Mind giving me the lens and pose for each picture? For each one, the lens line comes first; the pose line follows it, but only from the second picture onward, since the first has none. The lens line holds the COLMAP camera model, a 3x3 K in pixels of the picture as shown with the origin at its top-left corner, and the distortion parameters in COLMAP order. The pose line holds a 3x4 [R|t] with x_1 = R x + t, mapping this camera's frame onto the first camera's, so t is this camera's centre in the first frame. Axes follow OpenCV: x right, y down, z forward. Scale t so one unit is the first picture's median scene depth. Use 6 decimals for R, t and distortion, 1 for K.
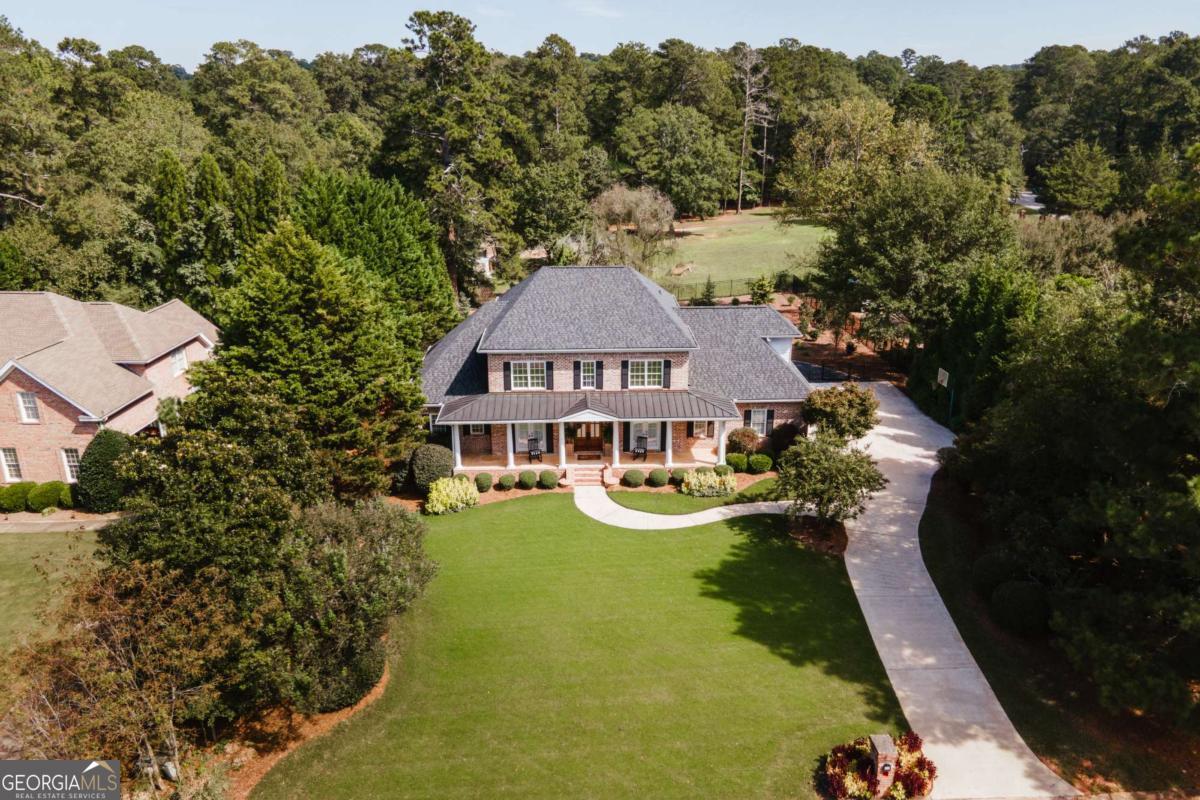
lens RADIAL K [[865.9, 0, 597.6], [0, 865.9, 398.8], [0, 0, 1]] dist [0.022908, 0.016997]
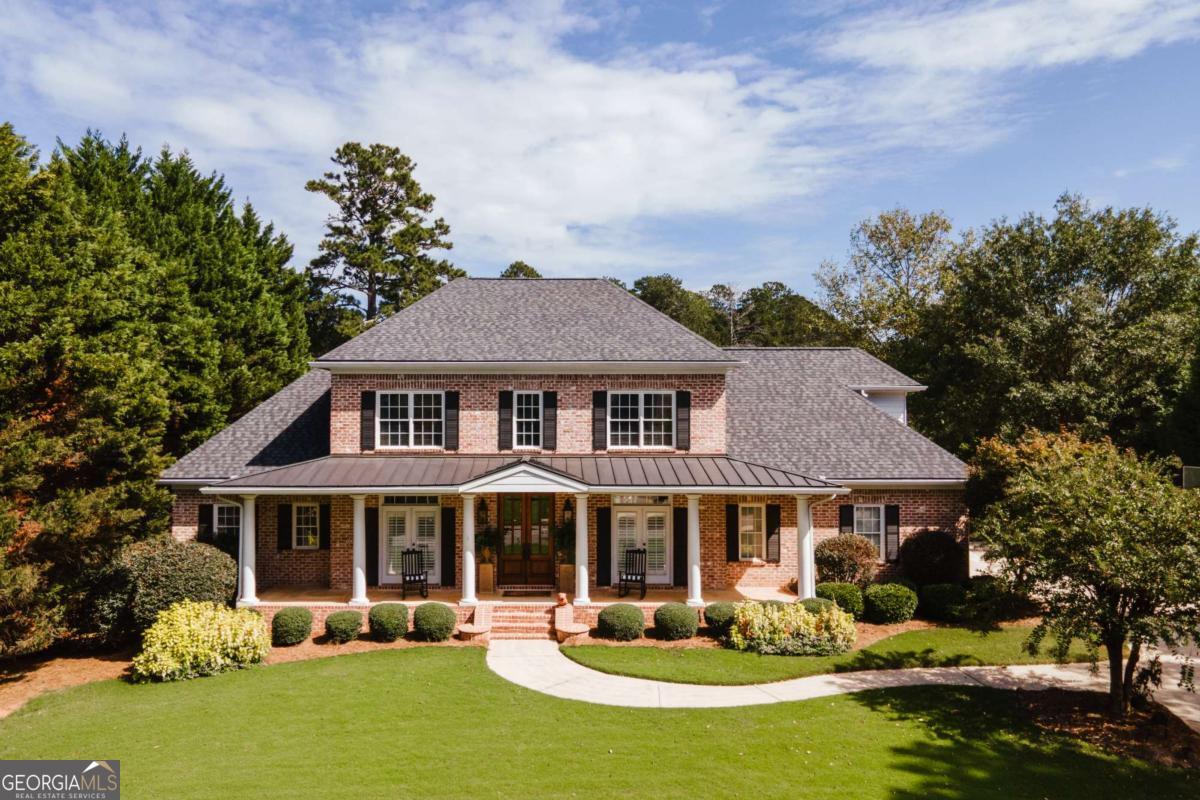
lens RADIAL K [[887.9, 0, 547.8], [0, 887.9, 416.2], [0, 0, 1]] dist [0.029024, 0.020028]
pose [[0.999653, 0.003897, -0.026063, 0.014638], [-0.012334, 0.943184, -0.332042, 0.143153], [0.023288, 0.332248, 0.942904, 0.510604]]
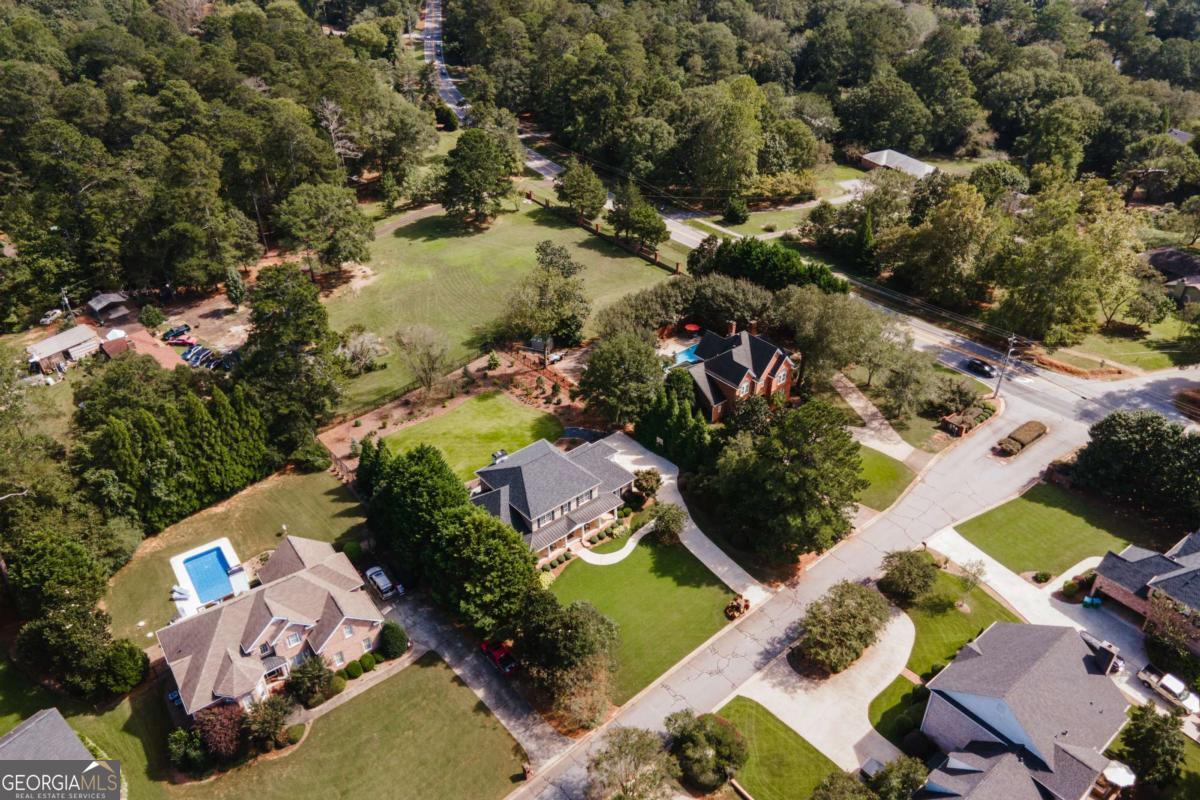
lens RADIAL K [[865.9, 0, 596.9], [0, 865.9, 407.4], [0, 0, 1]] dist [0.022908, 0.016997]
pose [[0.784681, -0.351065, 0.510910, -1.080783], [0.213996, 0.926921, 0.308257, -1.017063], [-0.581792, -0.132551, 0.802464, -0.950160]]
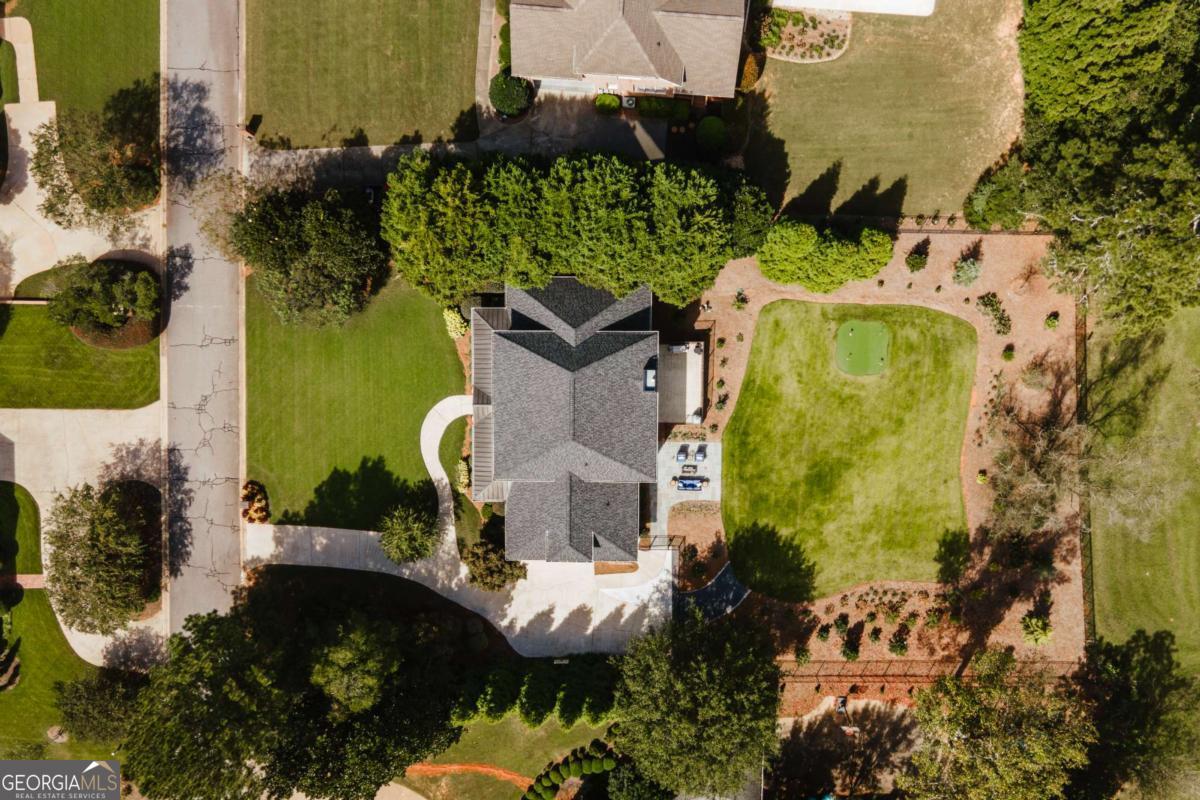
lens RADIAL K [[865.9, 0, 589.2], [0, 865.9, 432.2], [0, 0, 1]] dist [0.022908, 0.016997]
pose [[-0.031923, 0.996297, 0.079830, -0.093202], [-0.305867, -0.085777, 0.948202, -1.478431], [0.951539, 0.005853, 0.307473, 0.692457]]
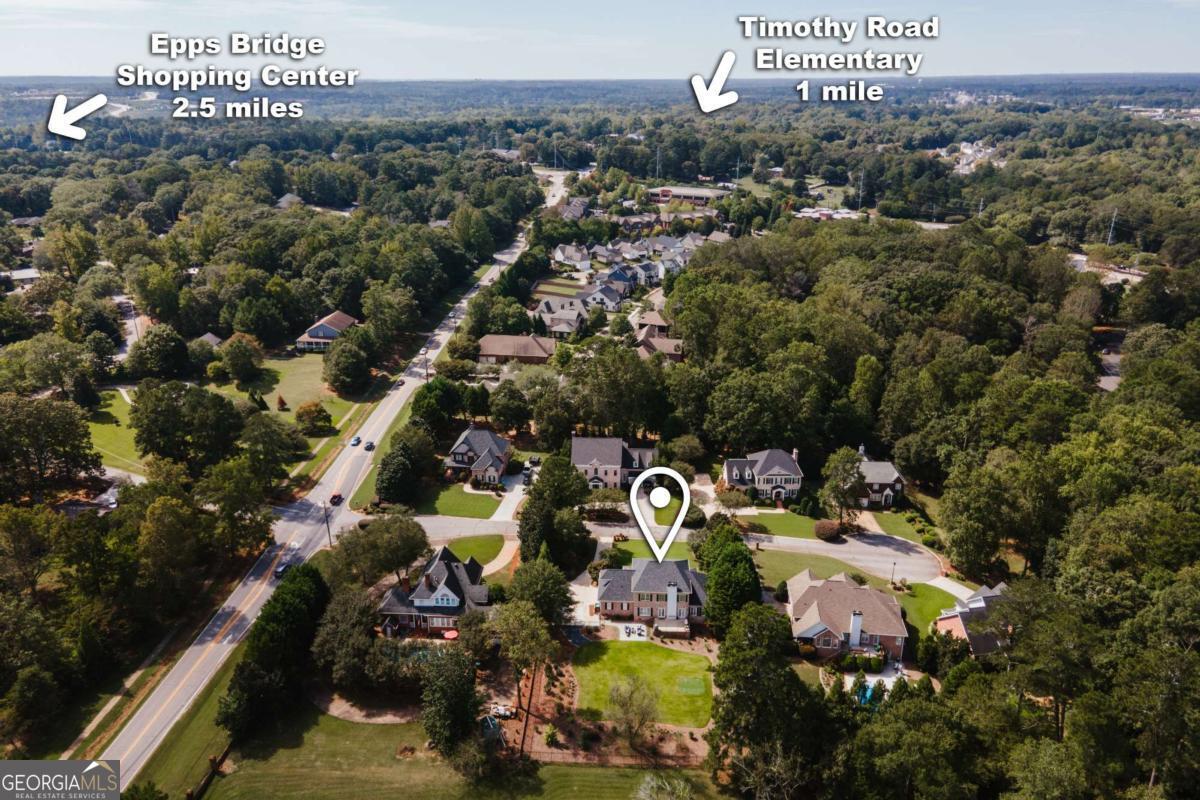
lens RADIAL K [[865.9, 0, 602.5], [0, 865.9, 395.7], [0, 0, 1]] dist [0.022908, 0.016997]
pose [[-0.997816, -0.015433, 0.064226, 0.006846], [0.028263, 0.779075, 0.626294, -3.118177], [-0.059702, 0.626741, -0.776937, 3.608952]]
